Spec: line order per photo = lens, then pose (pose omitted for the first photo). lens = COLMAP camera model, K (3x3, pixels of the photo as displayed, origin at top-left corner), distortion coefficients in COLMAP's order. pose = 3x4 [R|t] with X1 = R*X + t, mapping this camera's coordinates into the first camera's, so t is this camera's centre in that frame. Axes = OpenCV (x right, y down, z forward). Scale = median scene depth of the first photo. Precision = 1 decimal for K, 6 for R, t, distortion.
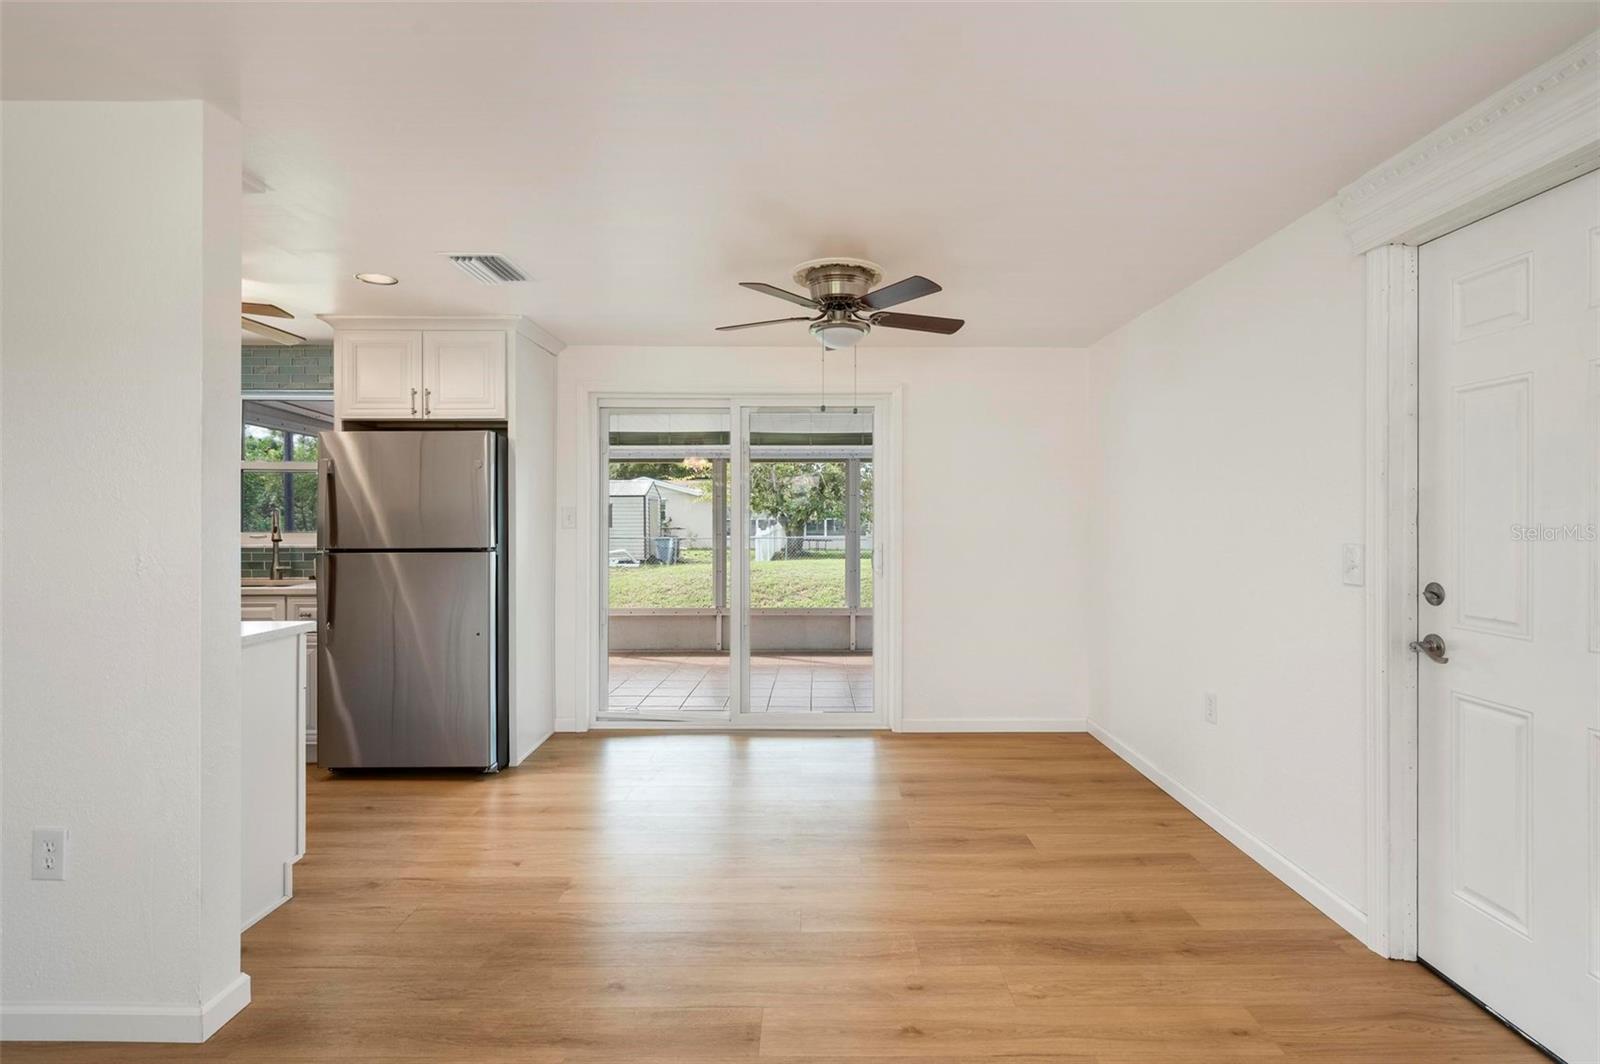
lens RADIAL K [[754.1, 0, 808.7], [0, 754.1, 516.3], [0, 0, 1]] dist [0.000111, -0.000200]
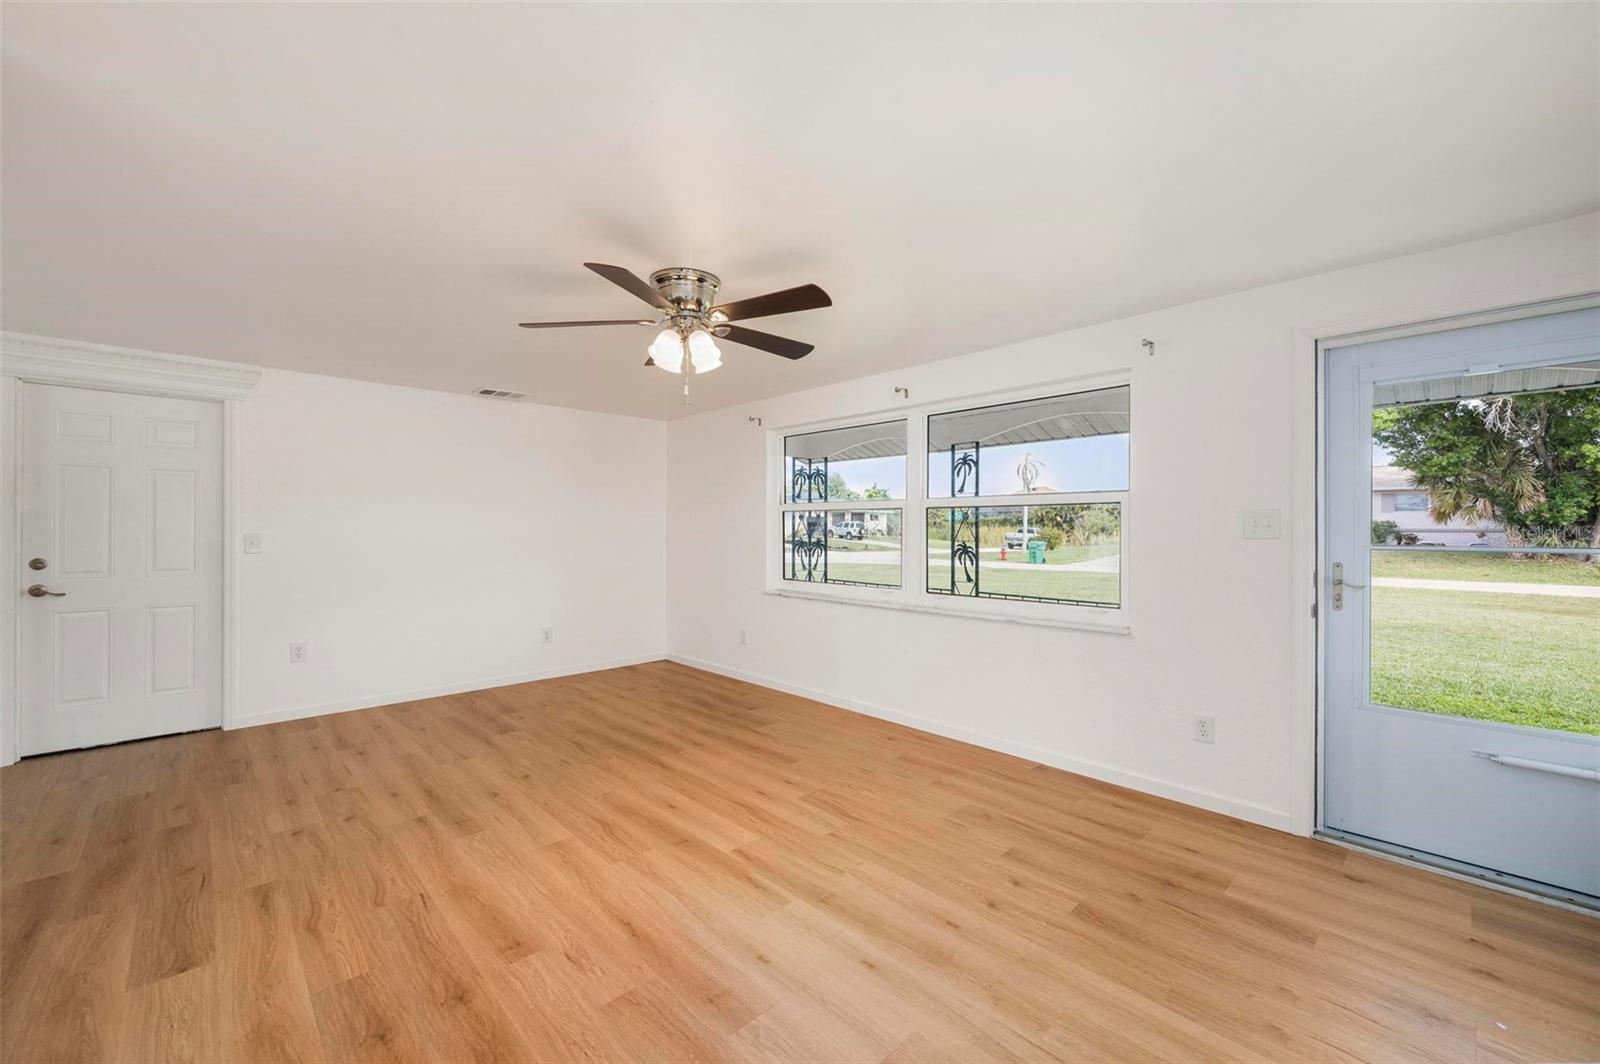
lens RADIAL K [[629.4, 0, 800.0], [0, 629.4, 532.0], [0, 0, 1]] dist [0.000603, 0.000538]
pose [[-0.688332, -0.004802, 0.725380, -0.975120], [-0.004814, 0.999986, 0.002052, 0.002040], [-0.725380, -0.002079, -0.688345, 0.385820]]
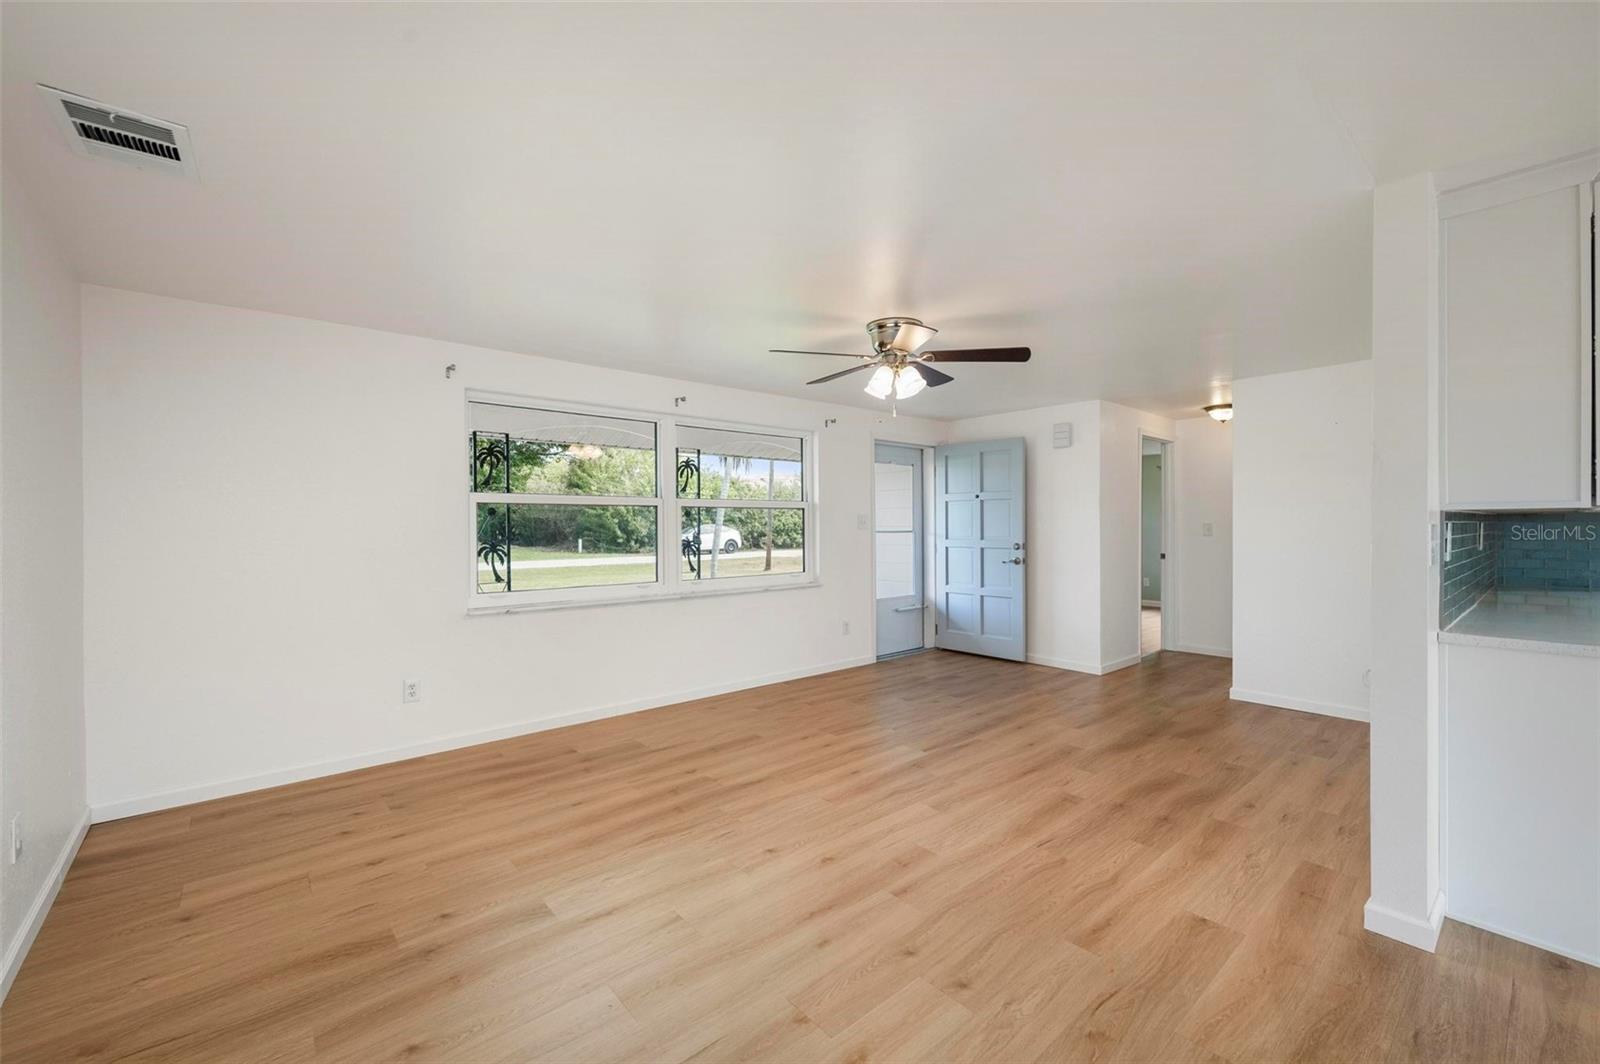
lens RADIAL K [[649.7, 0, 800.0], [0, 649.7, 532.0], [0, 0, 1]] dist [-0.001121, -0.000222]
pose [[-0.764153, 0.009217, -0.644969, 0.306989], [0.006065, 0.999956, 0.007104, 0.006421], [0.645006, 0.001517, -0.764176, 0.593832]]
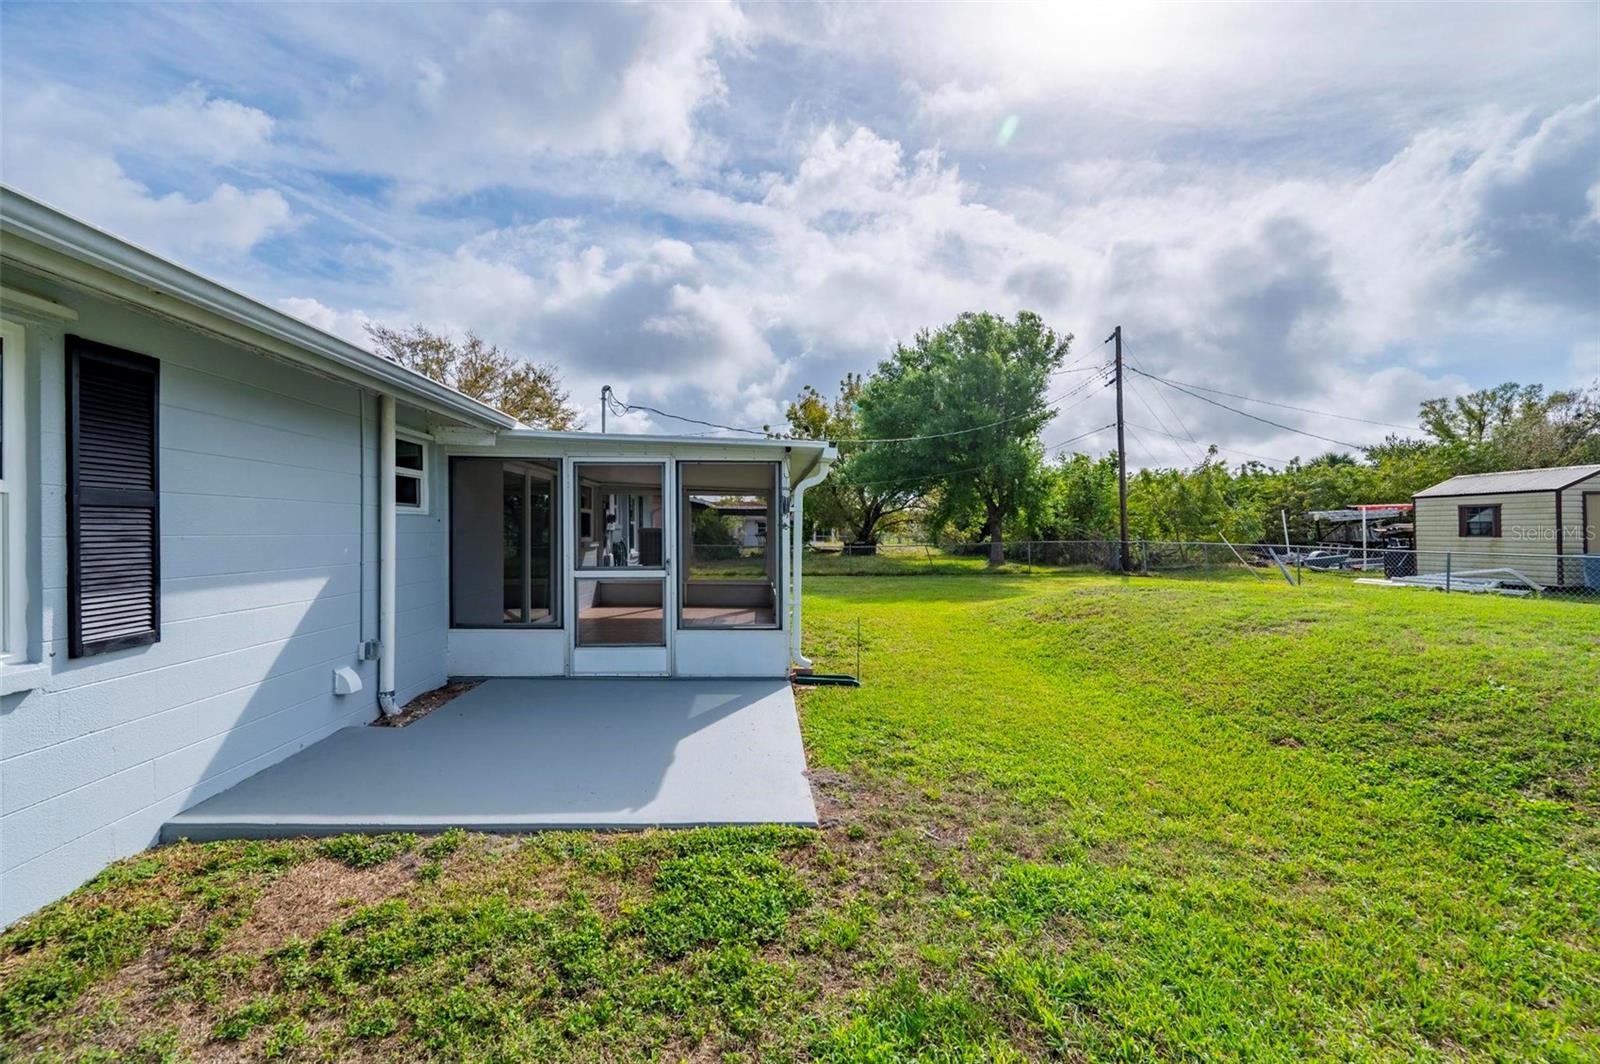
lens RADIAL K [[629.4, 0, 800.0], [0, 629.4, 532.0], [0, 0, 1]] dist [0.000603, 0.000538]
pose [[0.041392, 0.009546, -0.999097, 1.973216], [0.007592, 0.999922, 0.009868, -0.008679], [0.999114, -0.007994, 0.041317, 1.960770]]
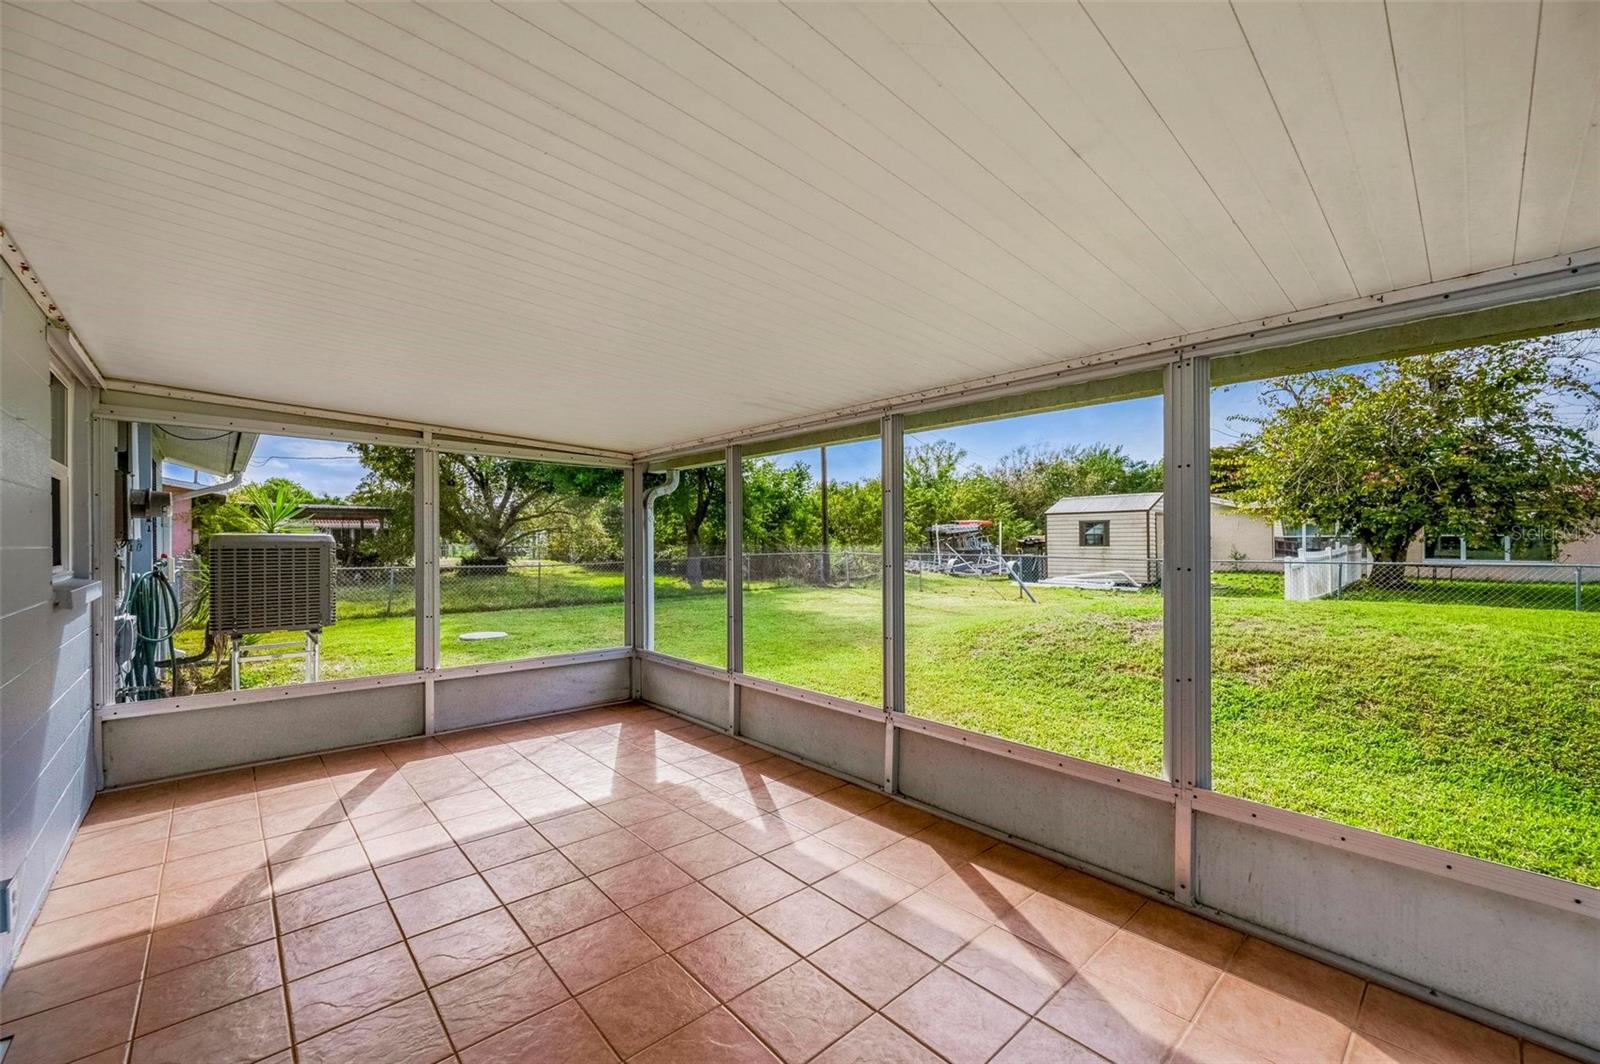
lens RADIAL K [[629.4, 0, 800.0], [0, 629.4, 532.0], [0, 0, 1]] dist [0.000603, 0.000538]
pose [[0.673210, -0.007144, -0.739417, 0.311634], [0.004019, 0.999974, -0.006003, 0.003610], [0.739440, 0.001070, 0.673221, 1.306422]]
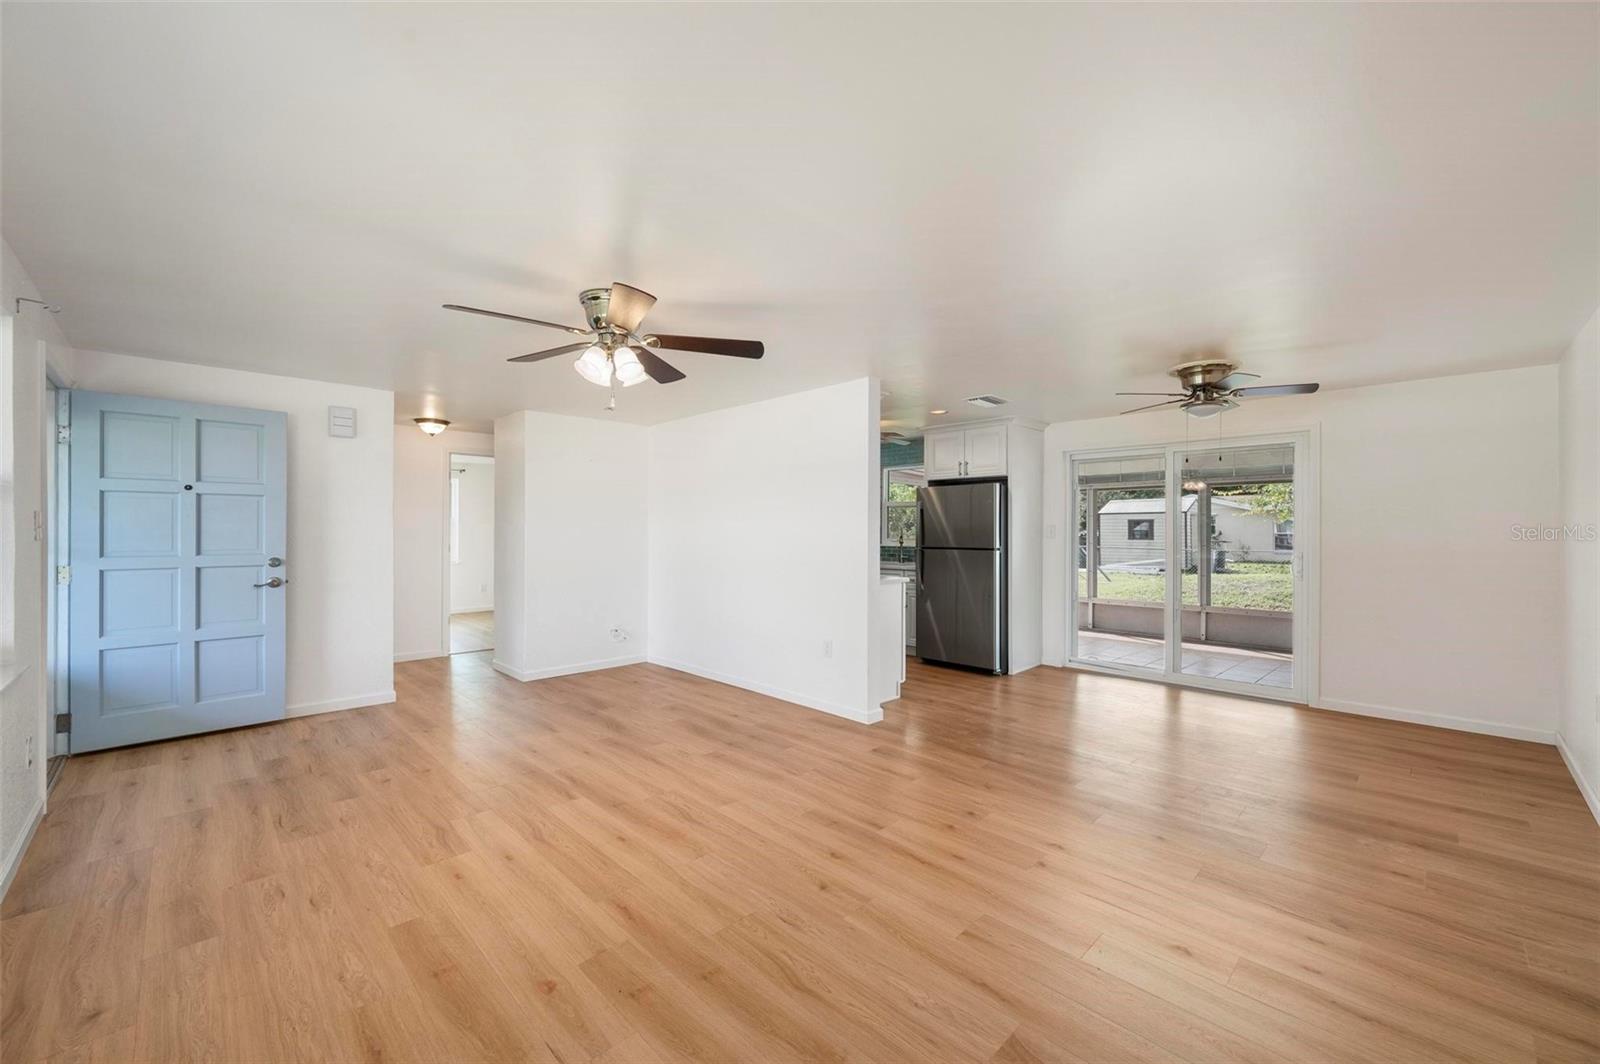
lens RADIAL K [[629.7, 0, 791.5], [0, 629.7, 533.9], [0, 0, 1]] dist [-0.001235, 0.000023]
pose [[0.688828, 0.005797, -0.724902, 0.314501], [-0.001072, 0.999975, 0.006978, -0.002249], [0.724924, -0.004029, 0.688817, -0.369552]]
